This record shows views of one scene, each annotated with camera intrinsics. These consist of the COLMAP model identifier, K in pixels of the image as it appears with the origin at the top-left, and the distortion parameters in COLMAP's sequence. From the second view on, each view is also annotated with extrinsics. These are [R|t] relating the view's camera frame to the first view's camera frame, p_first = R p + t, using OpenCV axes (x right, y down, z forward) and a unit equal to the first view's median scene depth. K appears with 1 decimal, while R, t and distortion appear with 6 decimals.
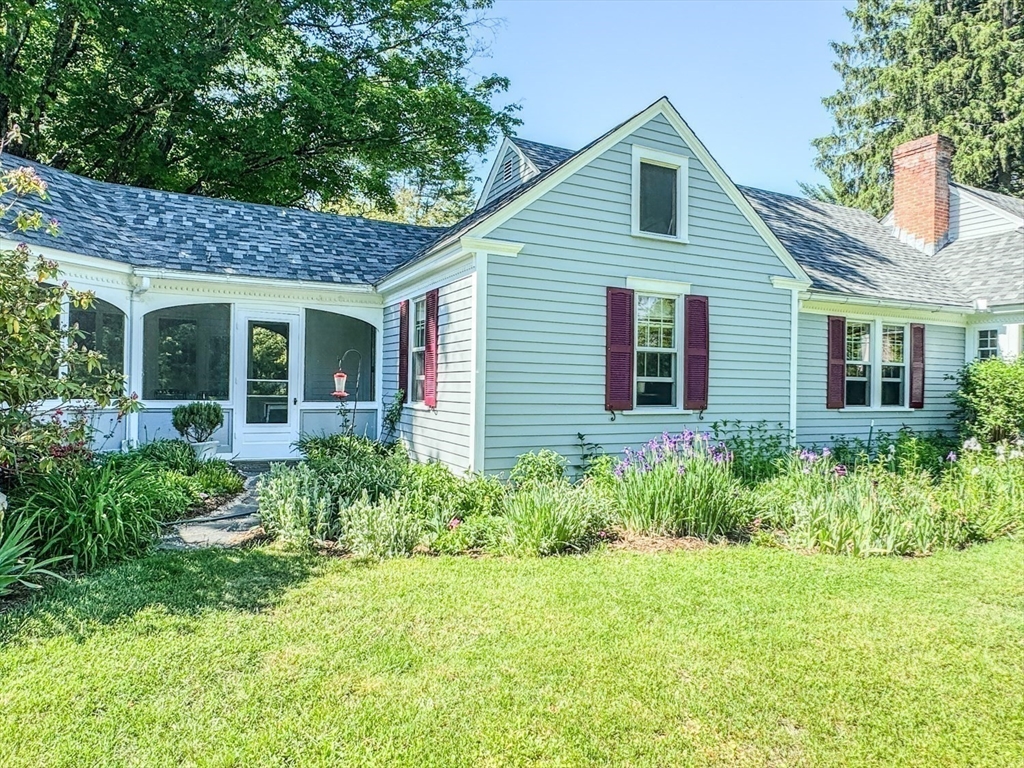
lens RADIAL K [[628.6, 0, 512.0], [0, 628.6, 384.0], [0, 0, 1]] dist [0.003081, 0.000141]
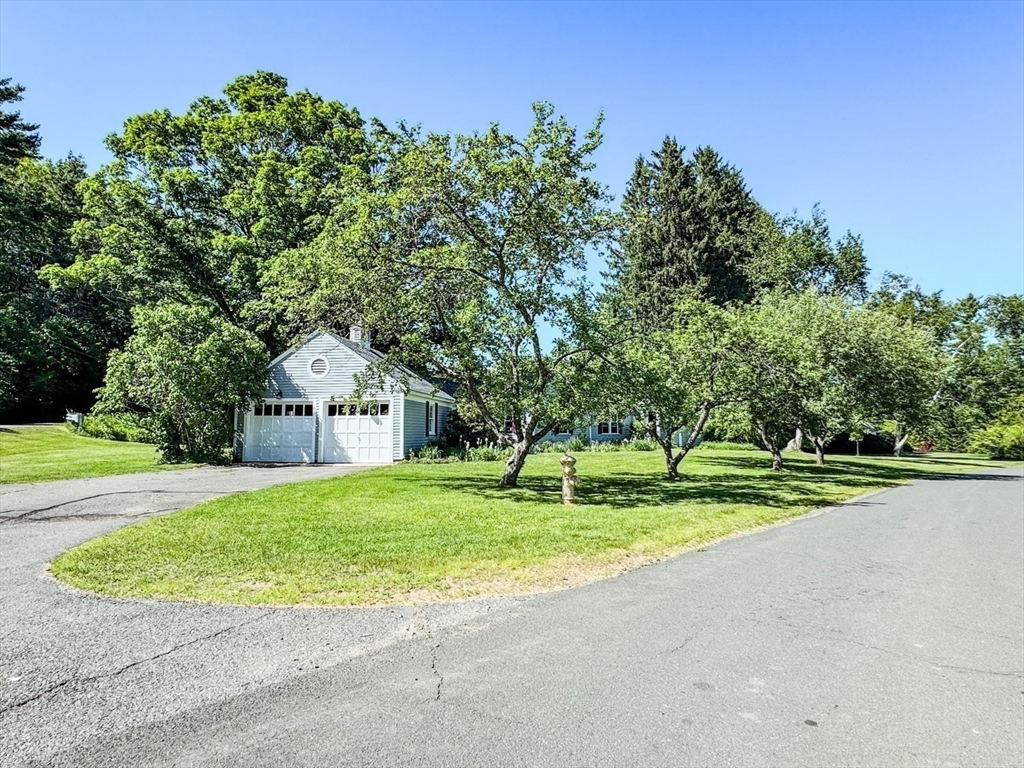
lens RADIAL K [[586.5, 0, 512.0], [0, 586.5, 384.0], [0, 0, 1]] dist [-0.000122, -0.000194]
pose [[0.956093, 0.006595, 0.292988, -1.202060], [0.016852, 0.996855, -0.077432, 0.004192], [-0.292577, 0.078969, 0.952976, -2.598238]]
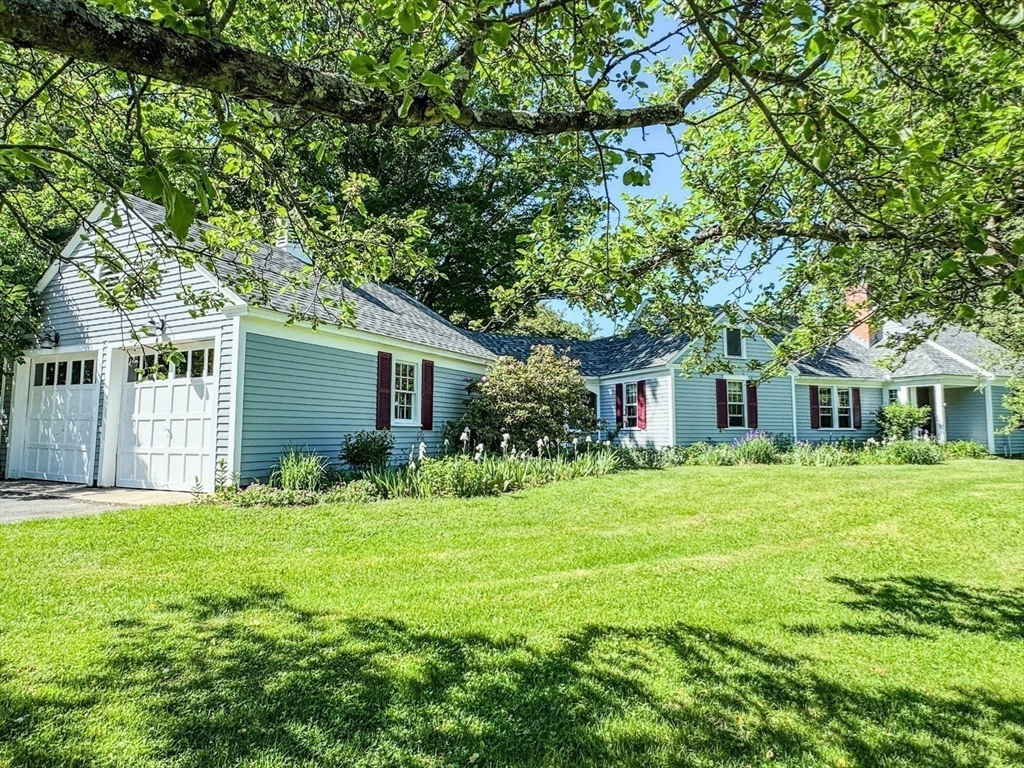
lens RADIAL K [[586.5, 0, 512.0], [0, 586.5, 384.0], [0, 0, 1]] dist [-0.000122, -0.000194]
pose [[0.999046, -0.019893, -0.038880, -0.467921], [0.016587, 0.996362, -0.083590, 0.040388], [0.040401, 0.082866, 0.995741, -1.115290]]
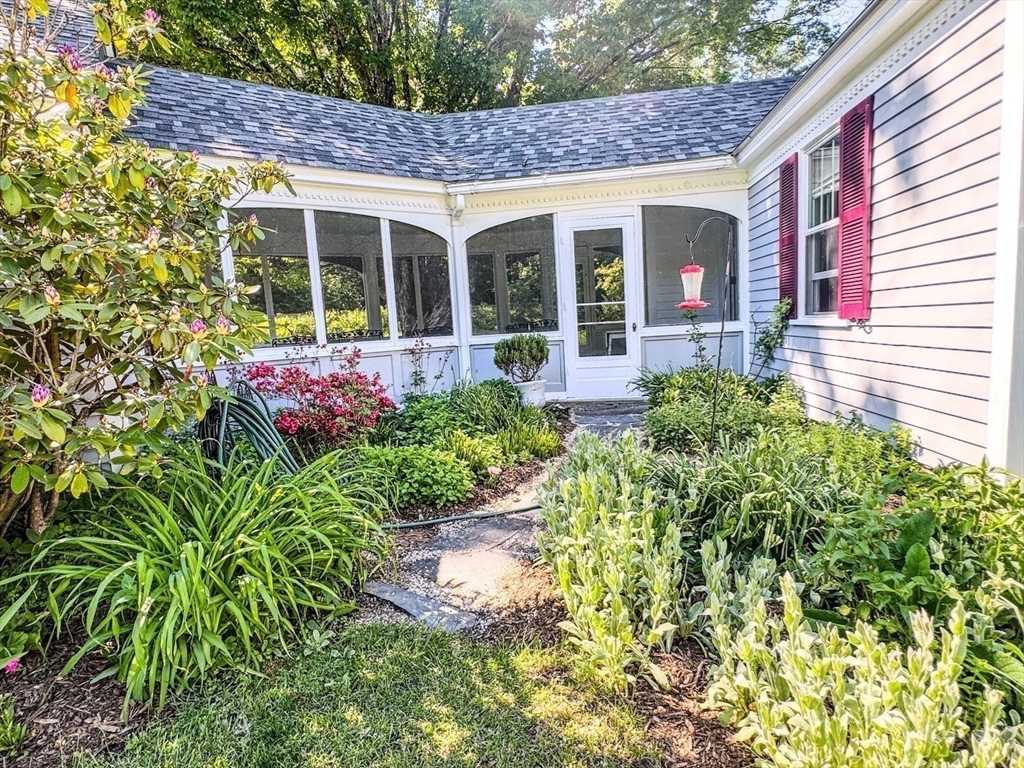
lens RADIAL K [[524.0, 0, 512.0], [0, 524.0, 384.0], [0, 0, 1]] dist [0.000040, -0.000087]
pose [[0.827808, -0.002436, -0.561007, -0.104038], [0.075881, 0.991287, 0.107665, 0.016328], [0.555857, -0.131695, 0.820780, 0.371732]]
